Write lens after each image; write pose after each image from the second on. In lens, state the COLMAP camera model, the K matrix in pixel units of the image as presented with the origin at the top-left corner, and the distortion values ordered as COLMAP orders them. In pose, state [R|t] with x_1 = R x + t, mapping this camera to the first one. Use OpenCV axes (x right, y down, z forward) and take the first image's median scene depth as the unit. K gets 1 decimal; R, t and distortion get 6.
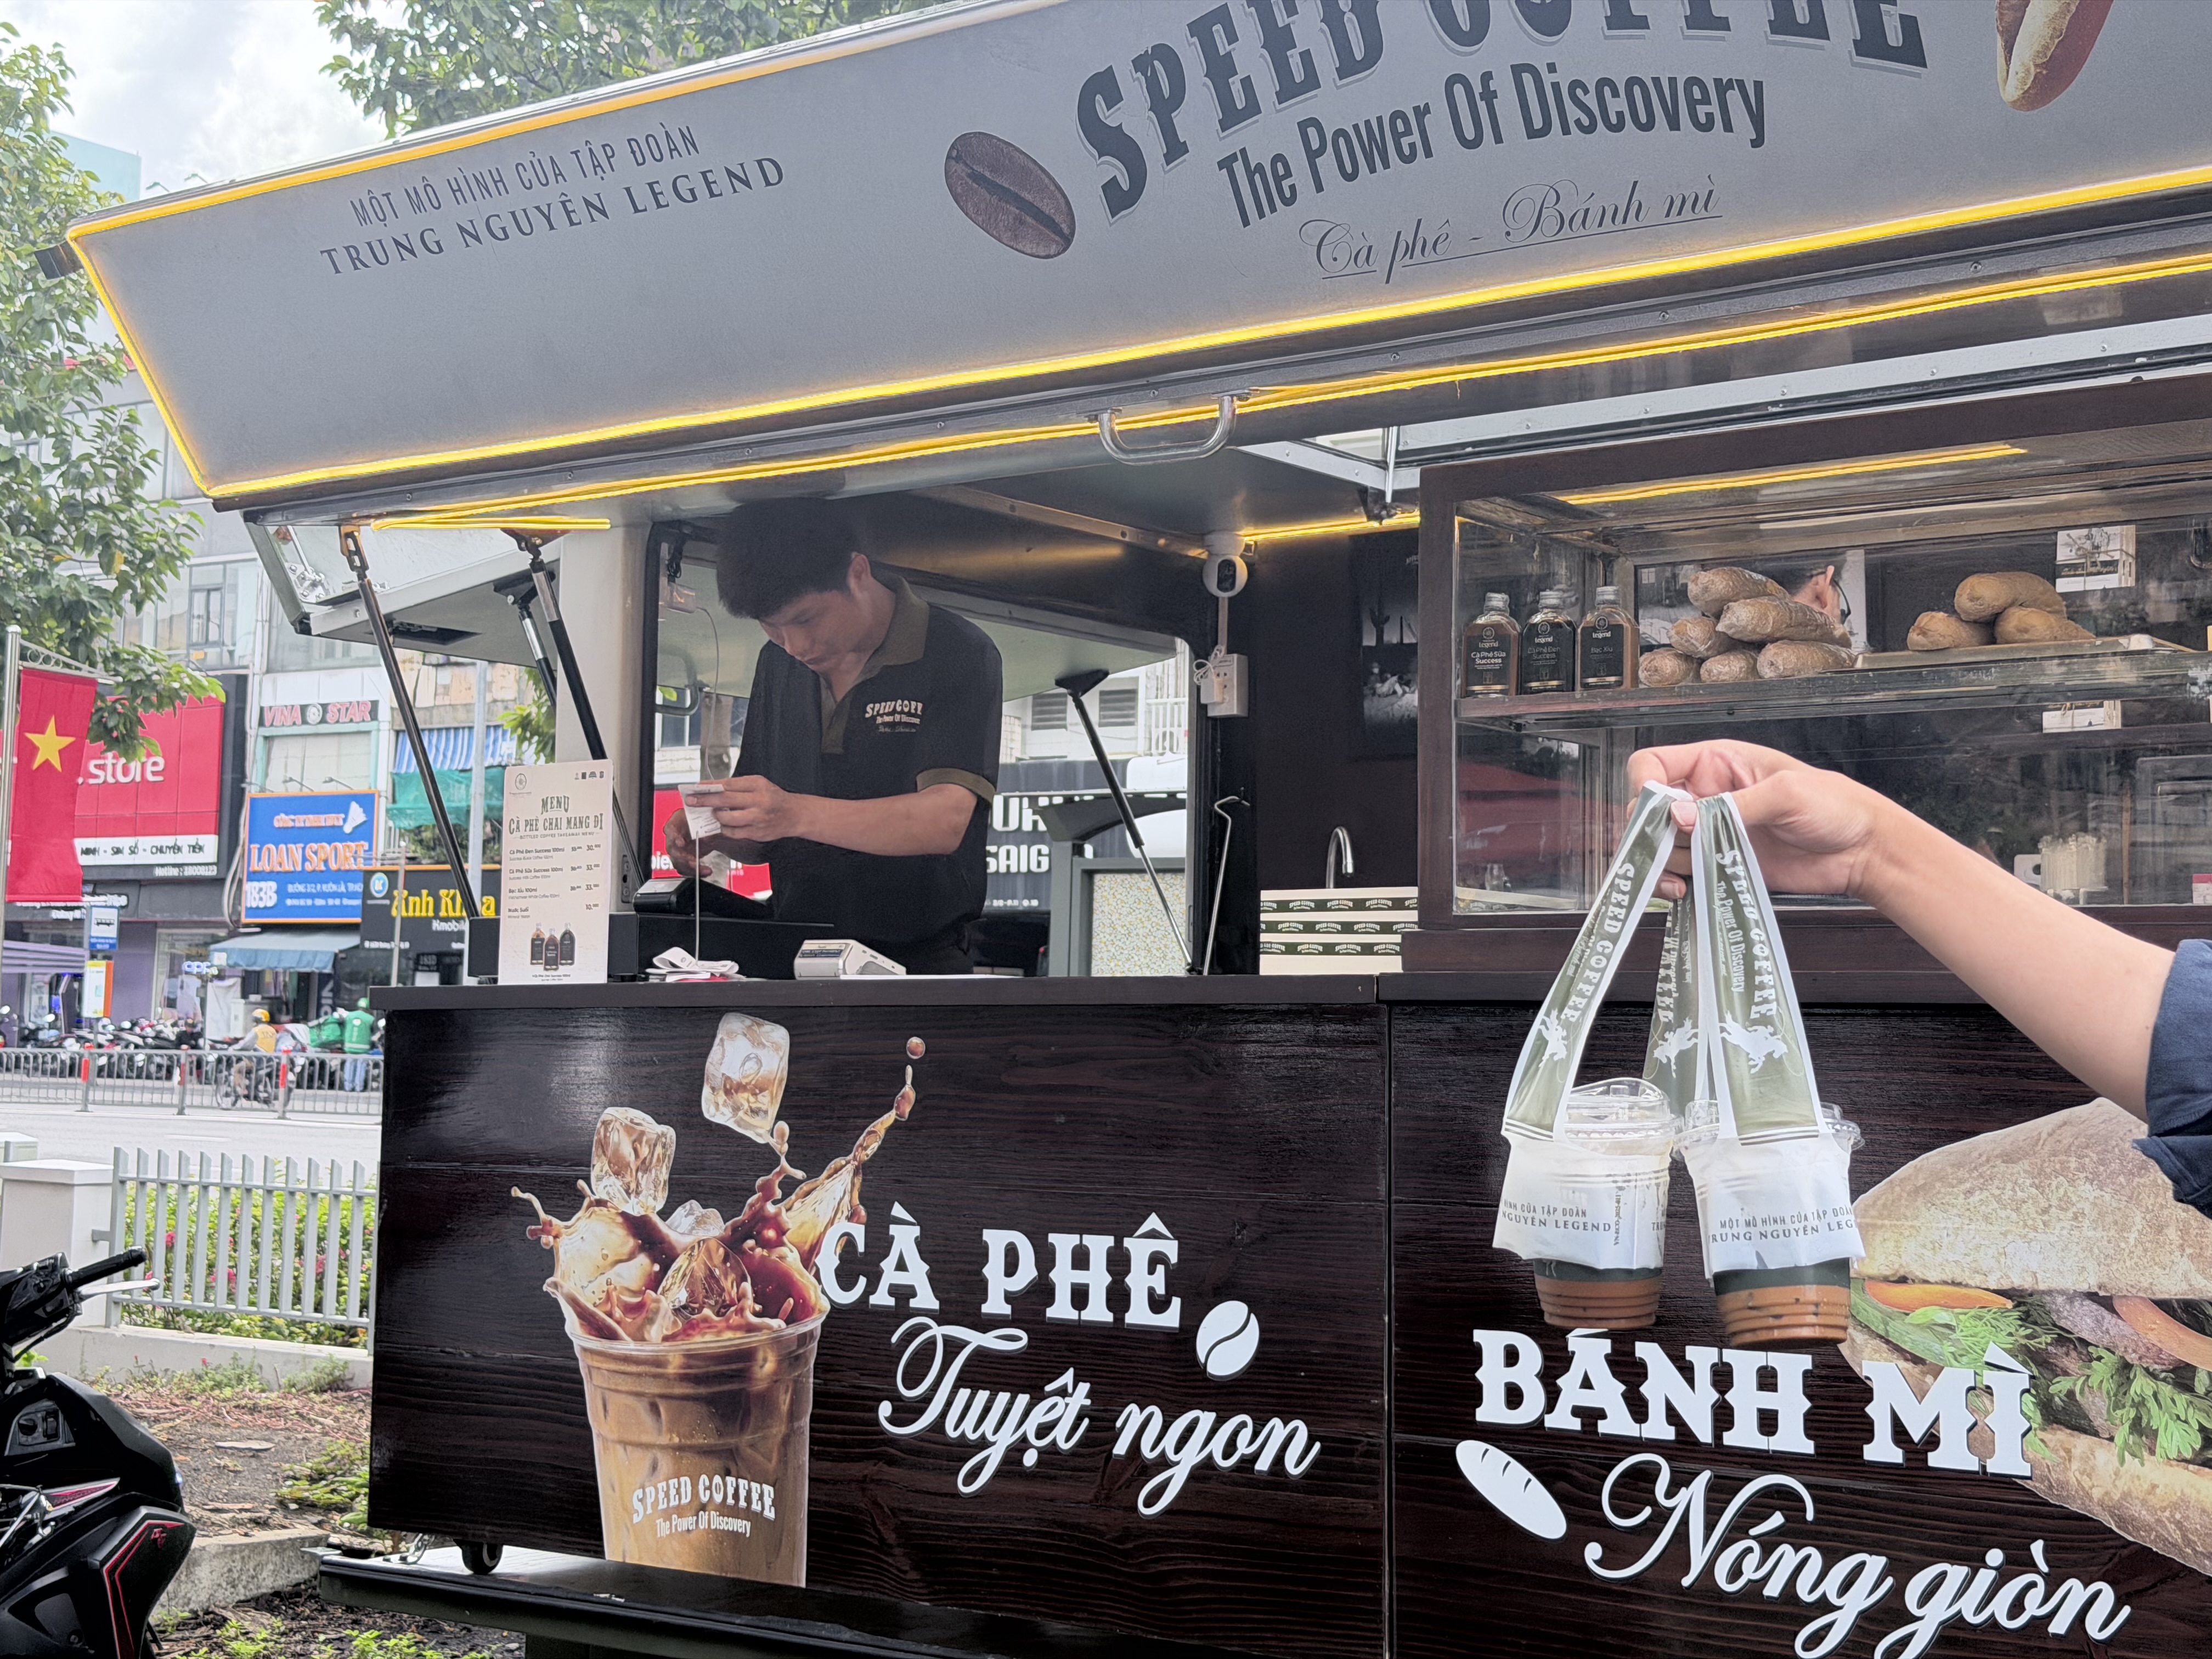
lens RADIAL K [[3132.4, 0, 1104.5], [0, 3132.4, 845.8], [0, 0, 1]] dist [0.139697, 0.000000]
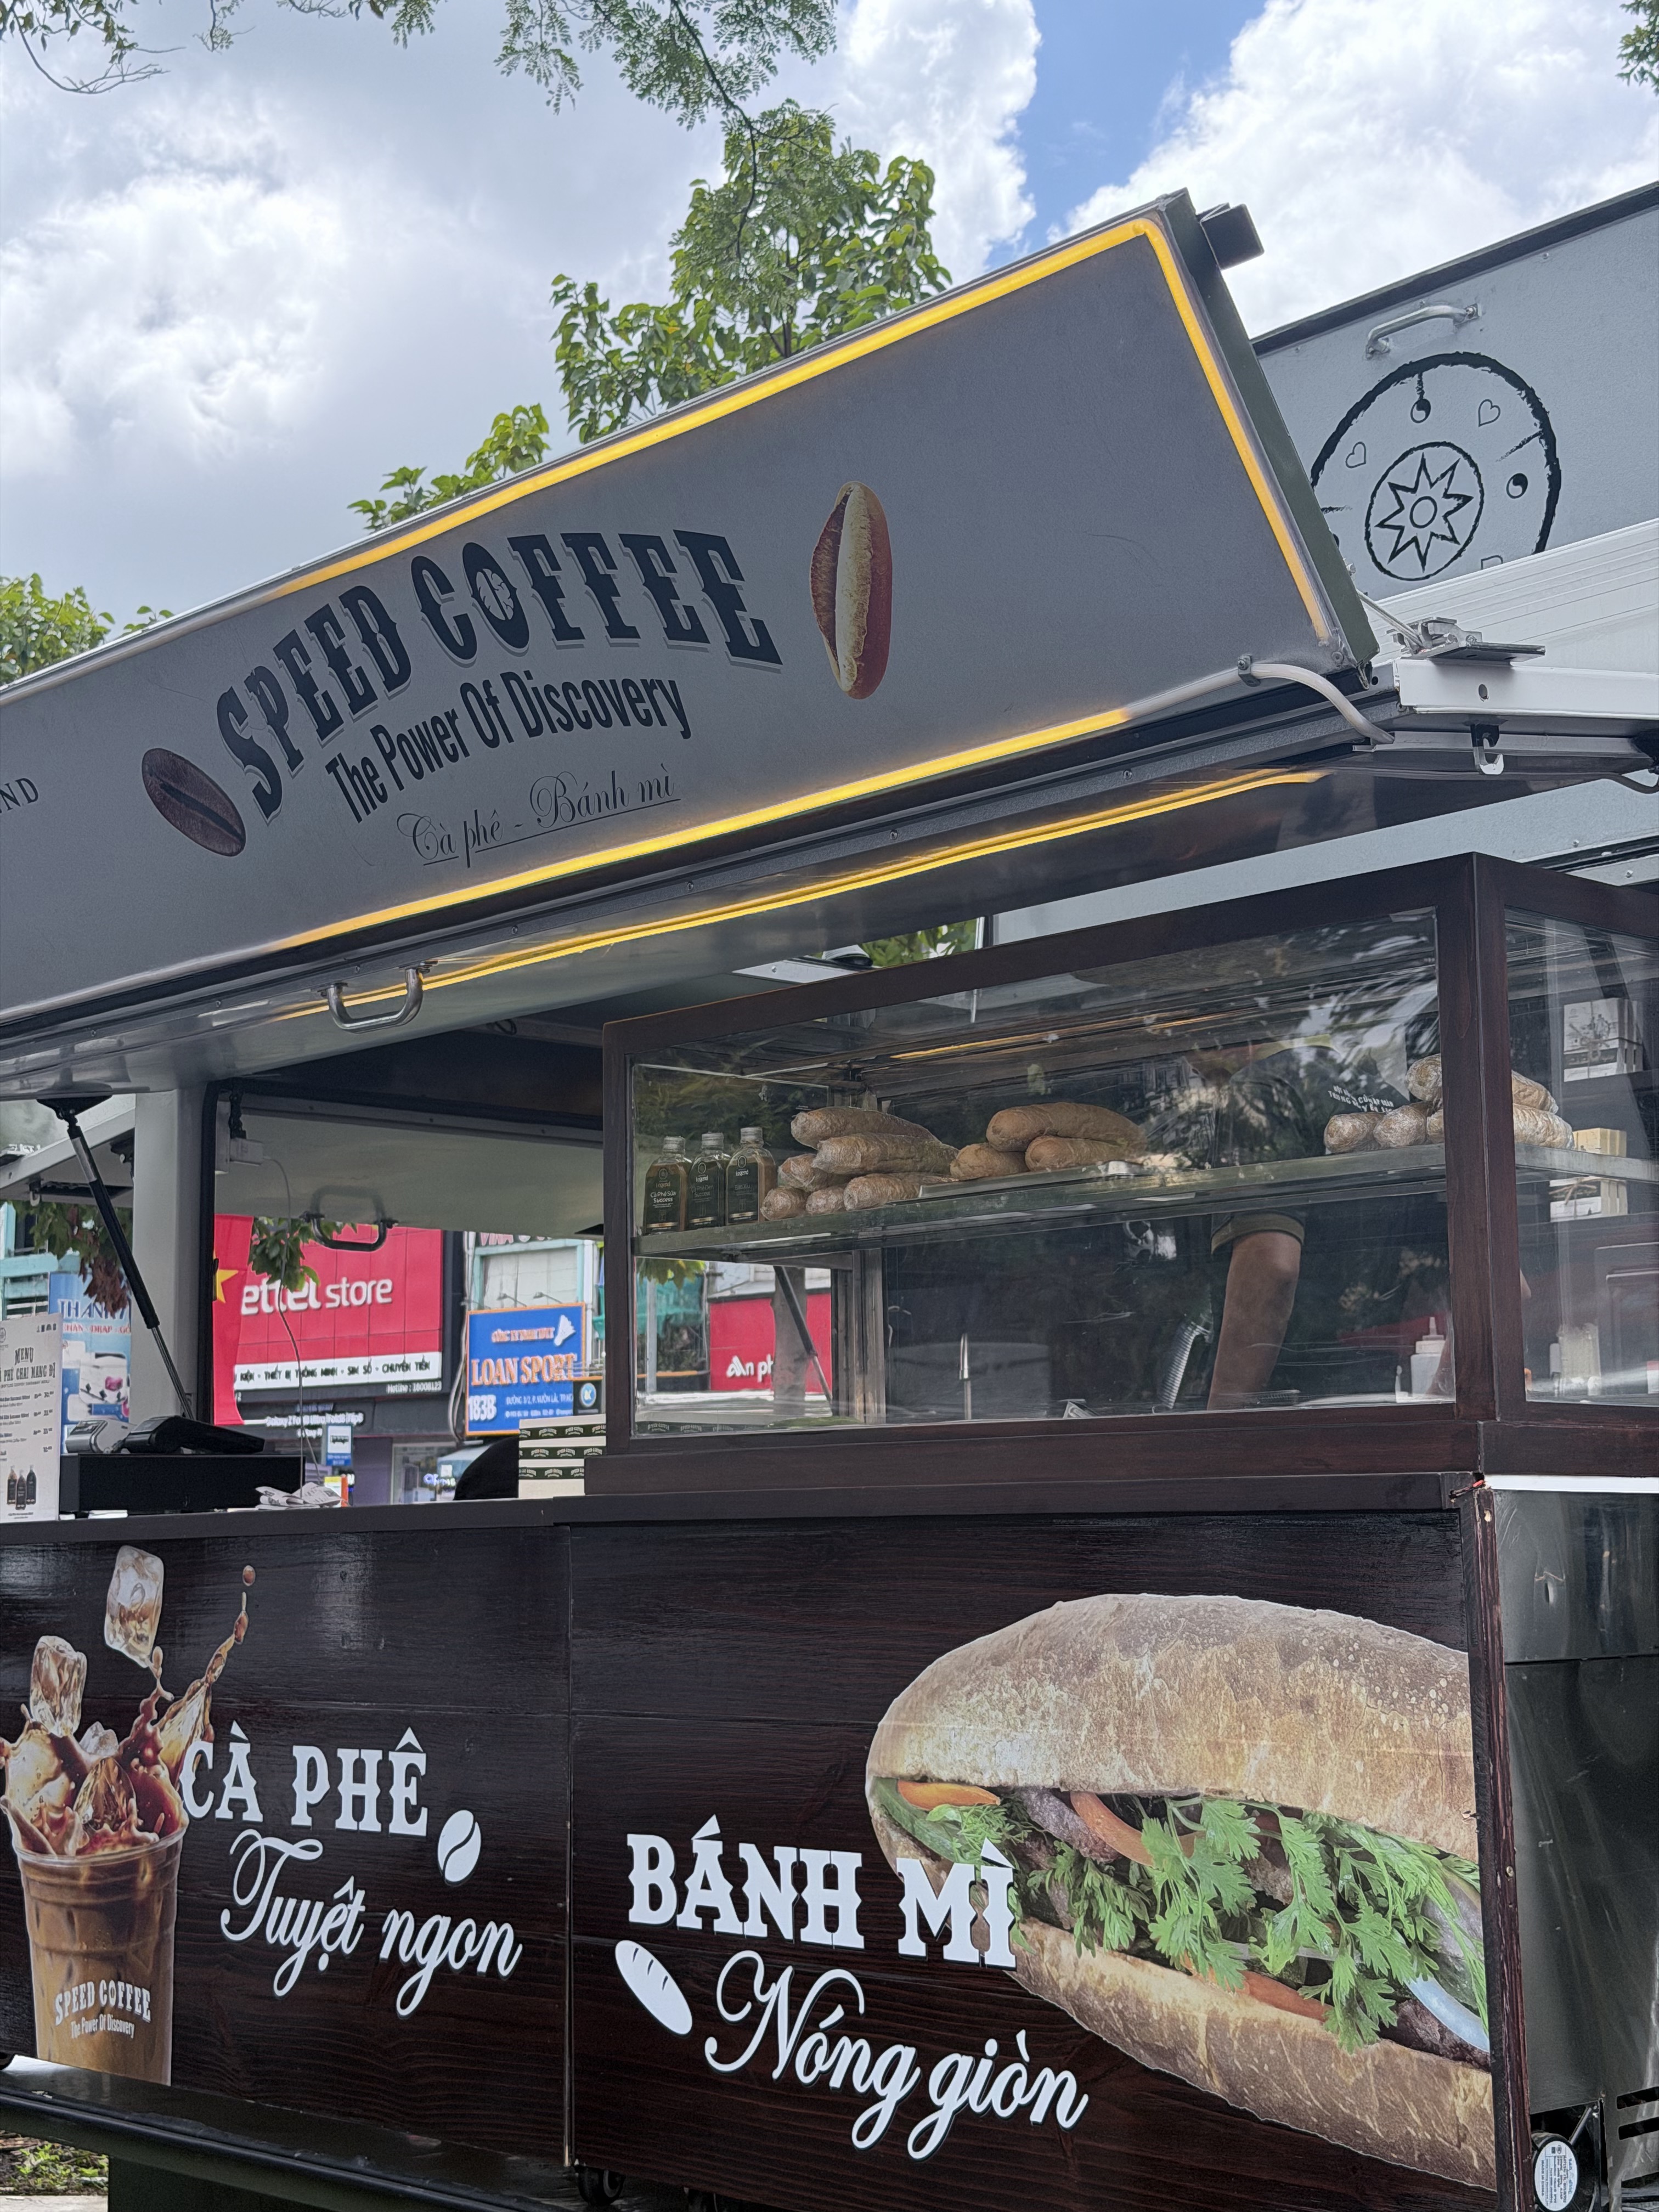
lens RADIAL K [[3132.4, 0, 767.4], [0, 3132.4, 1161.9], [0, 0, 1]] dist [0.139697, 0.000000]
pose [[0.983396, -0.047117, -0.175247, 0.348426], [0.037166, 0.997528, -0.059639, -0.006800], [0.177624, 0.052136, 0.982716, -0.045295]]
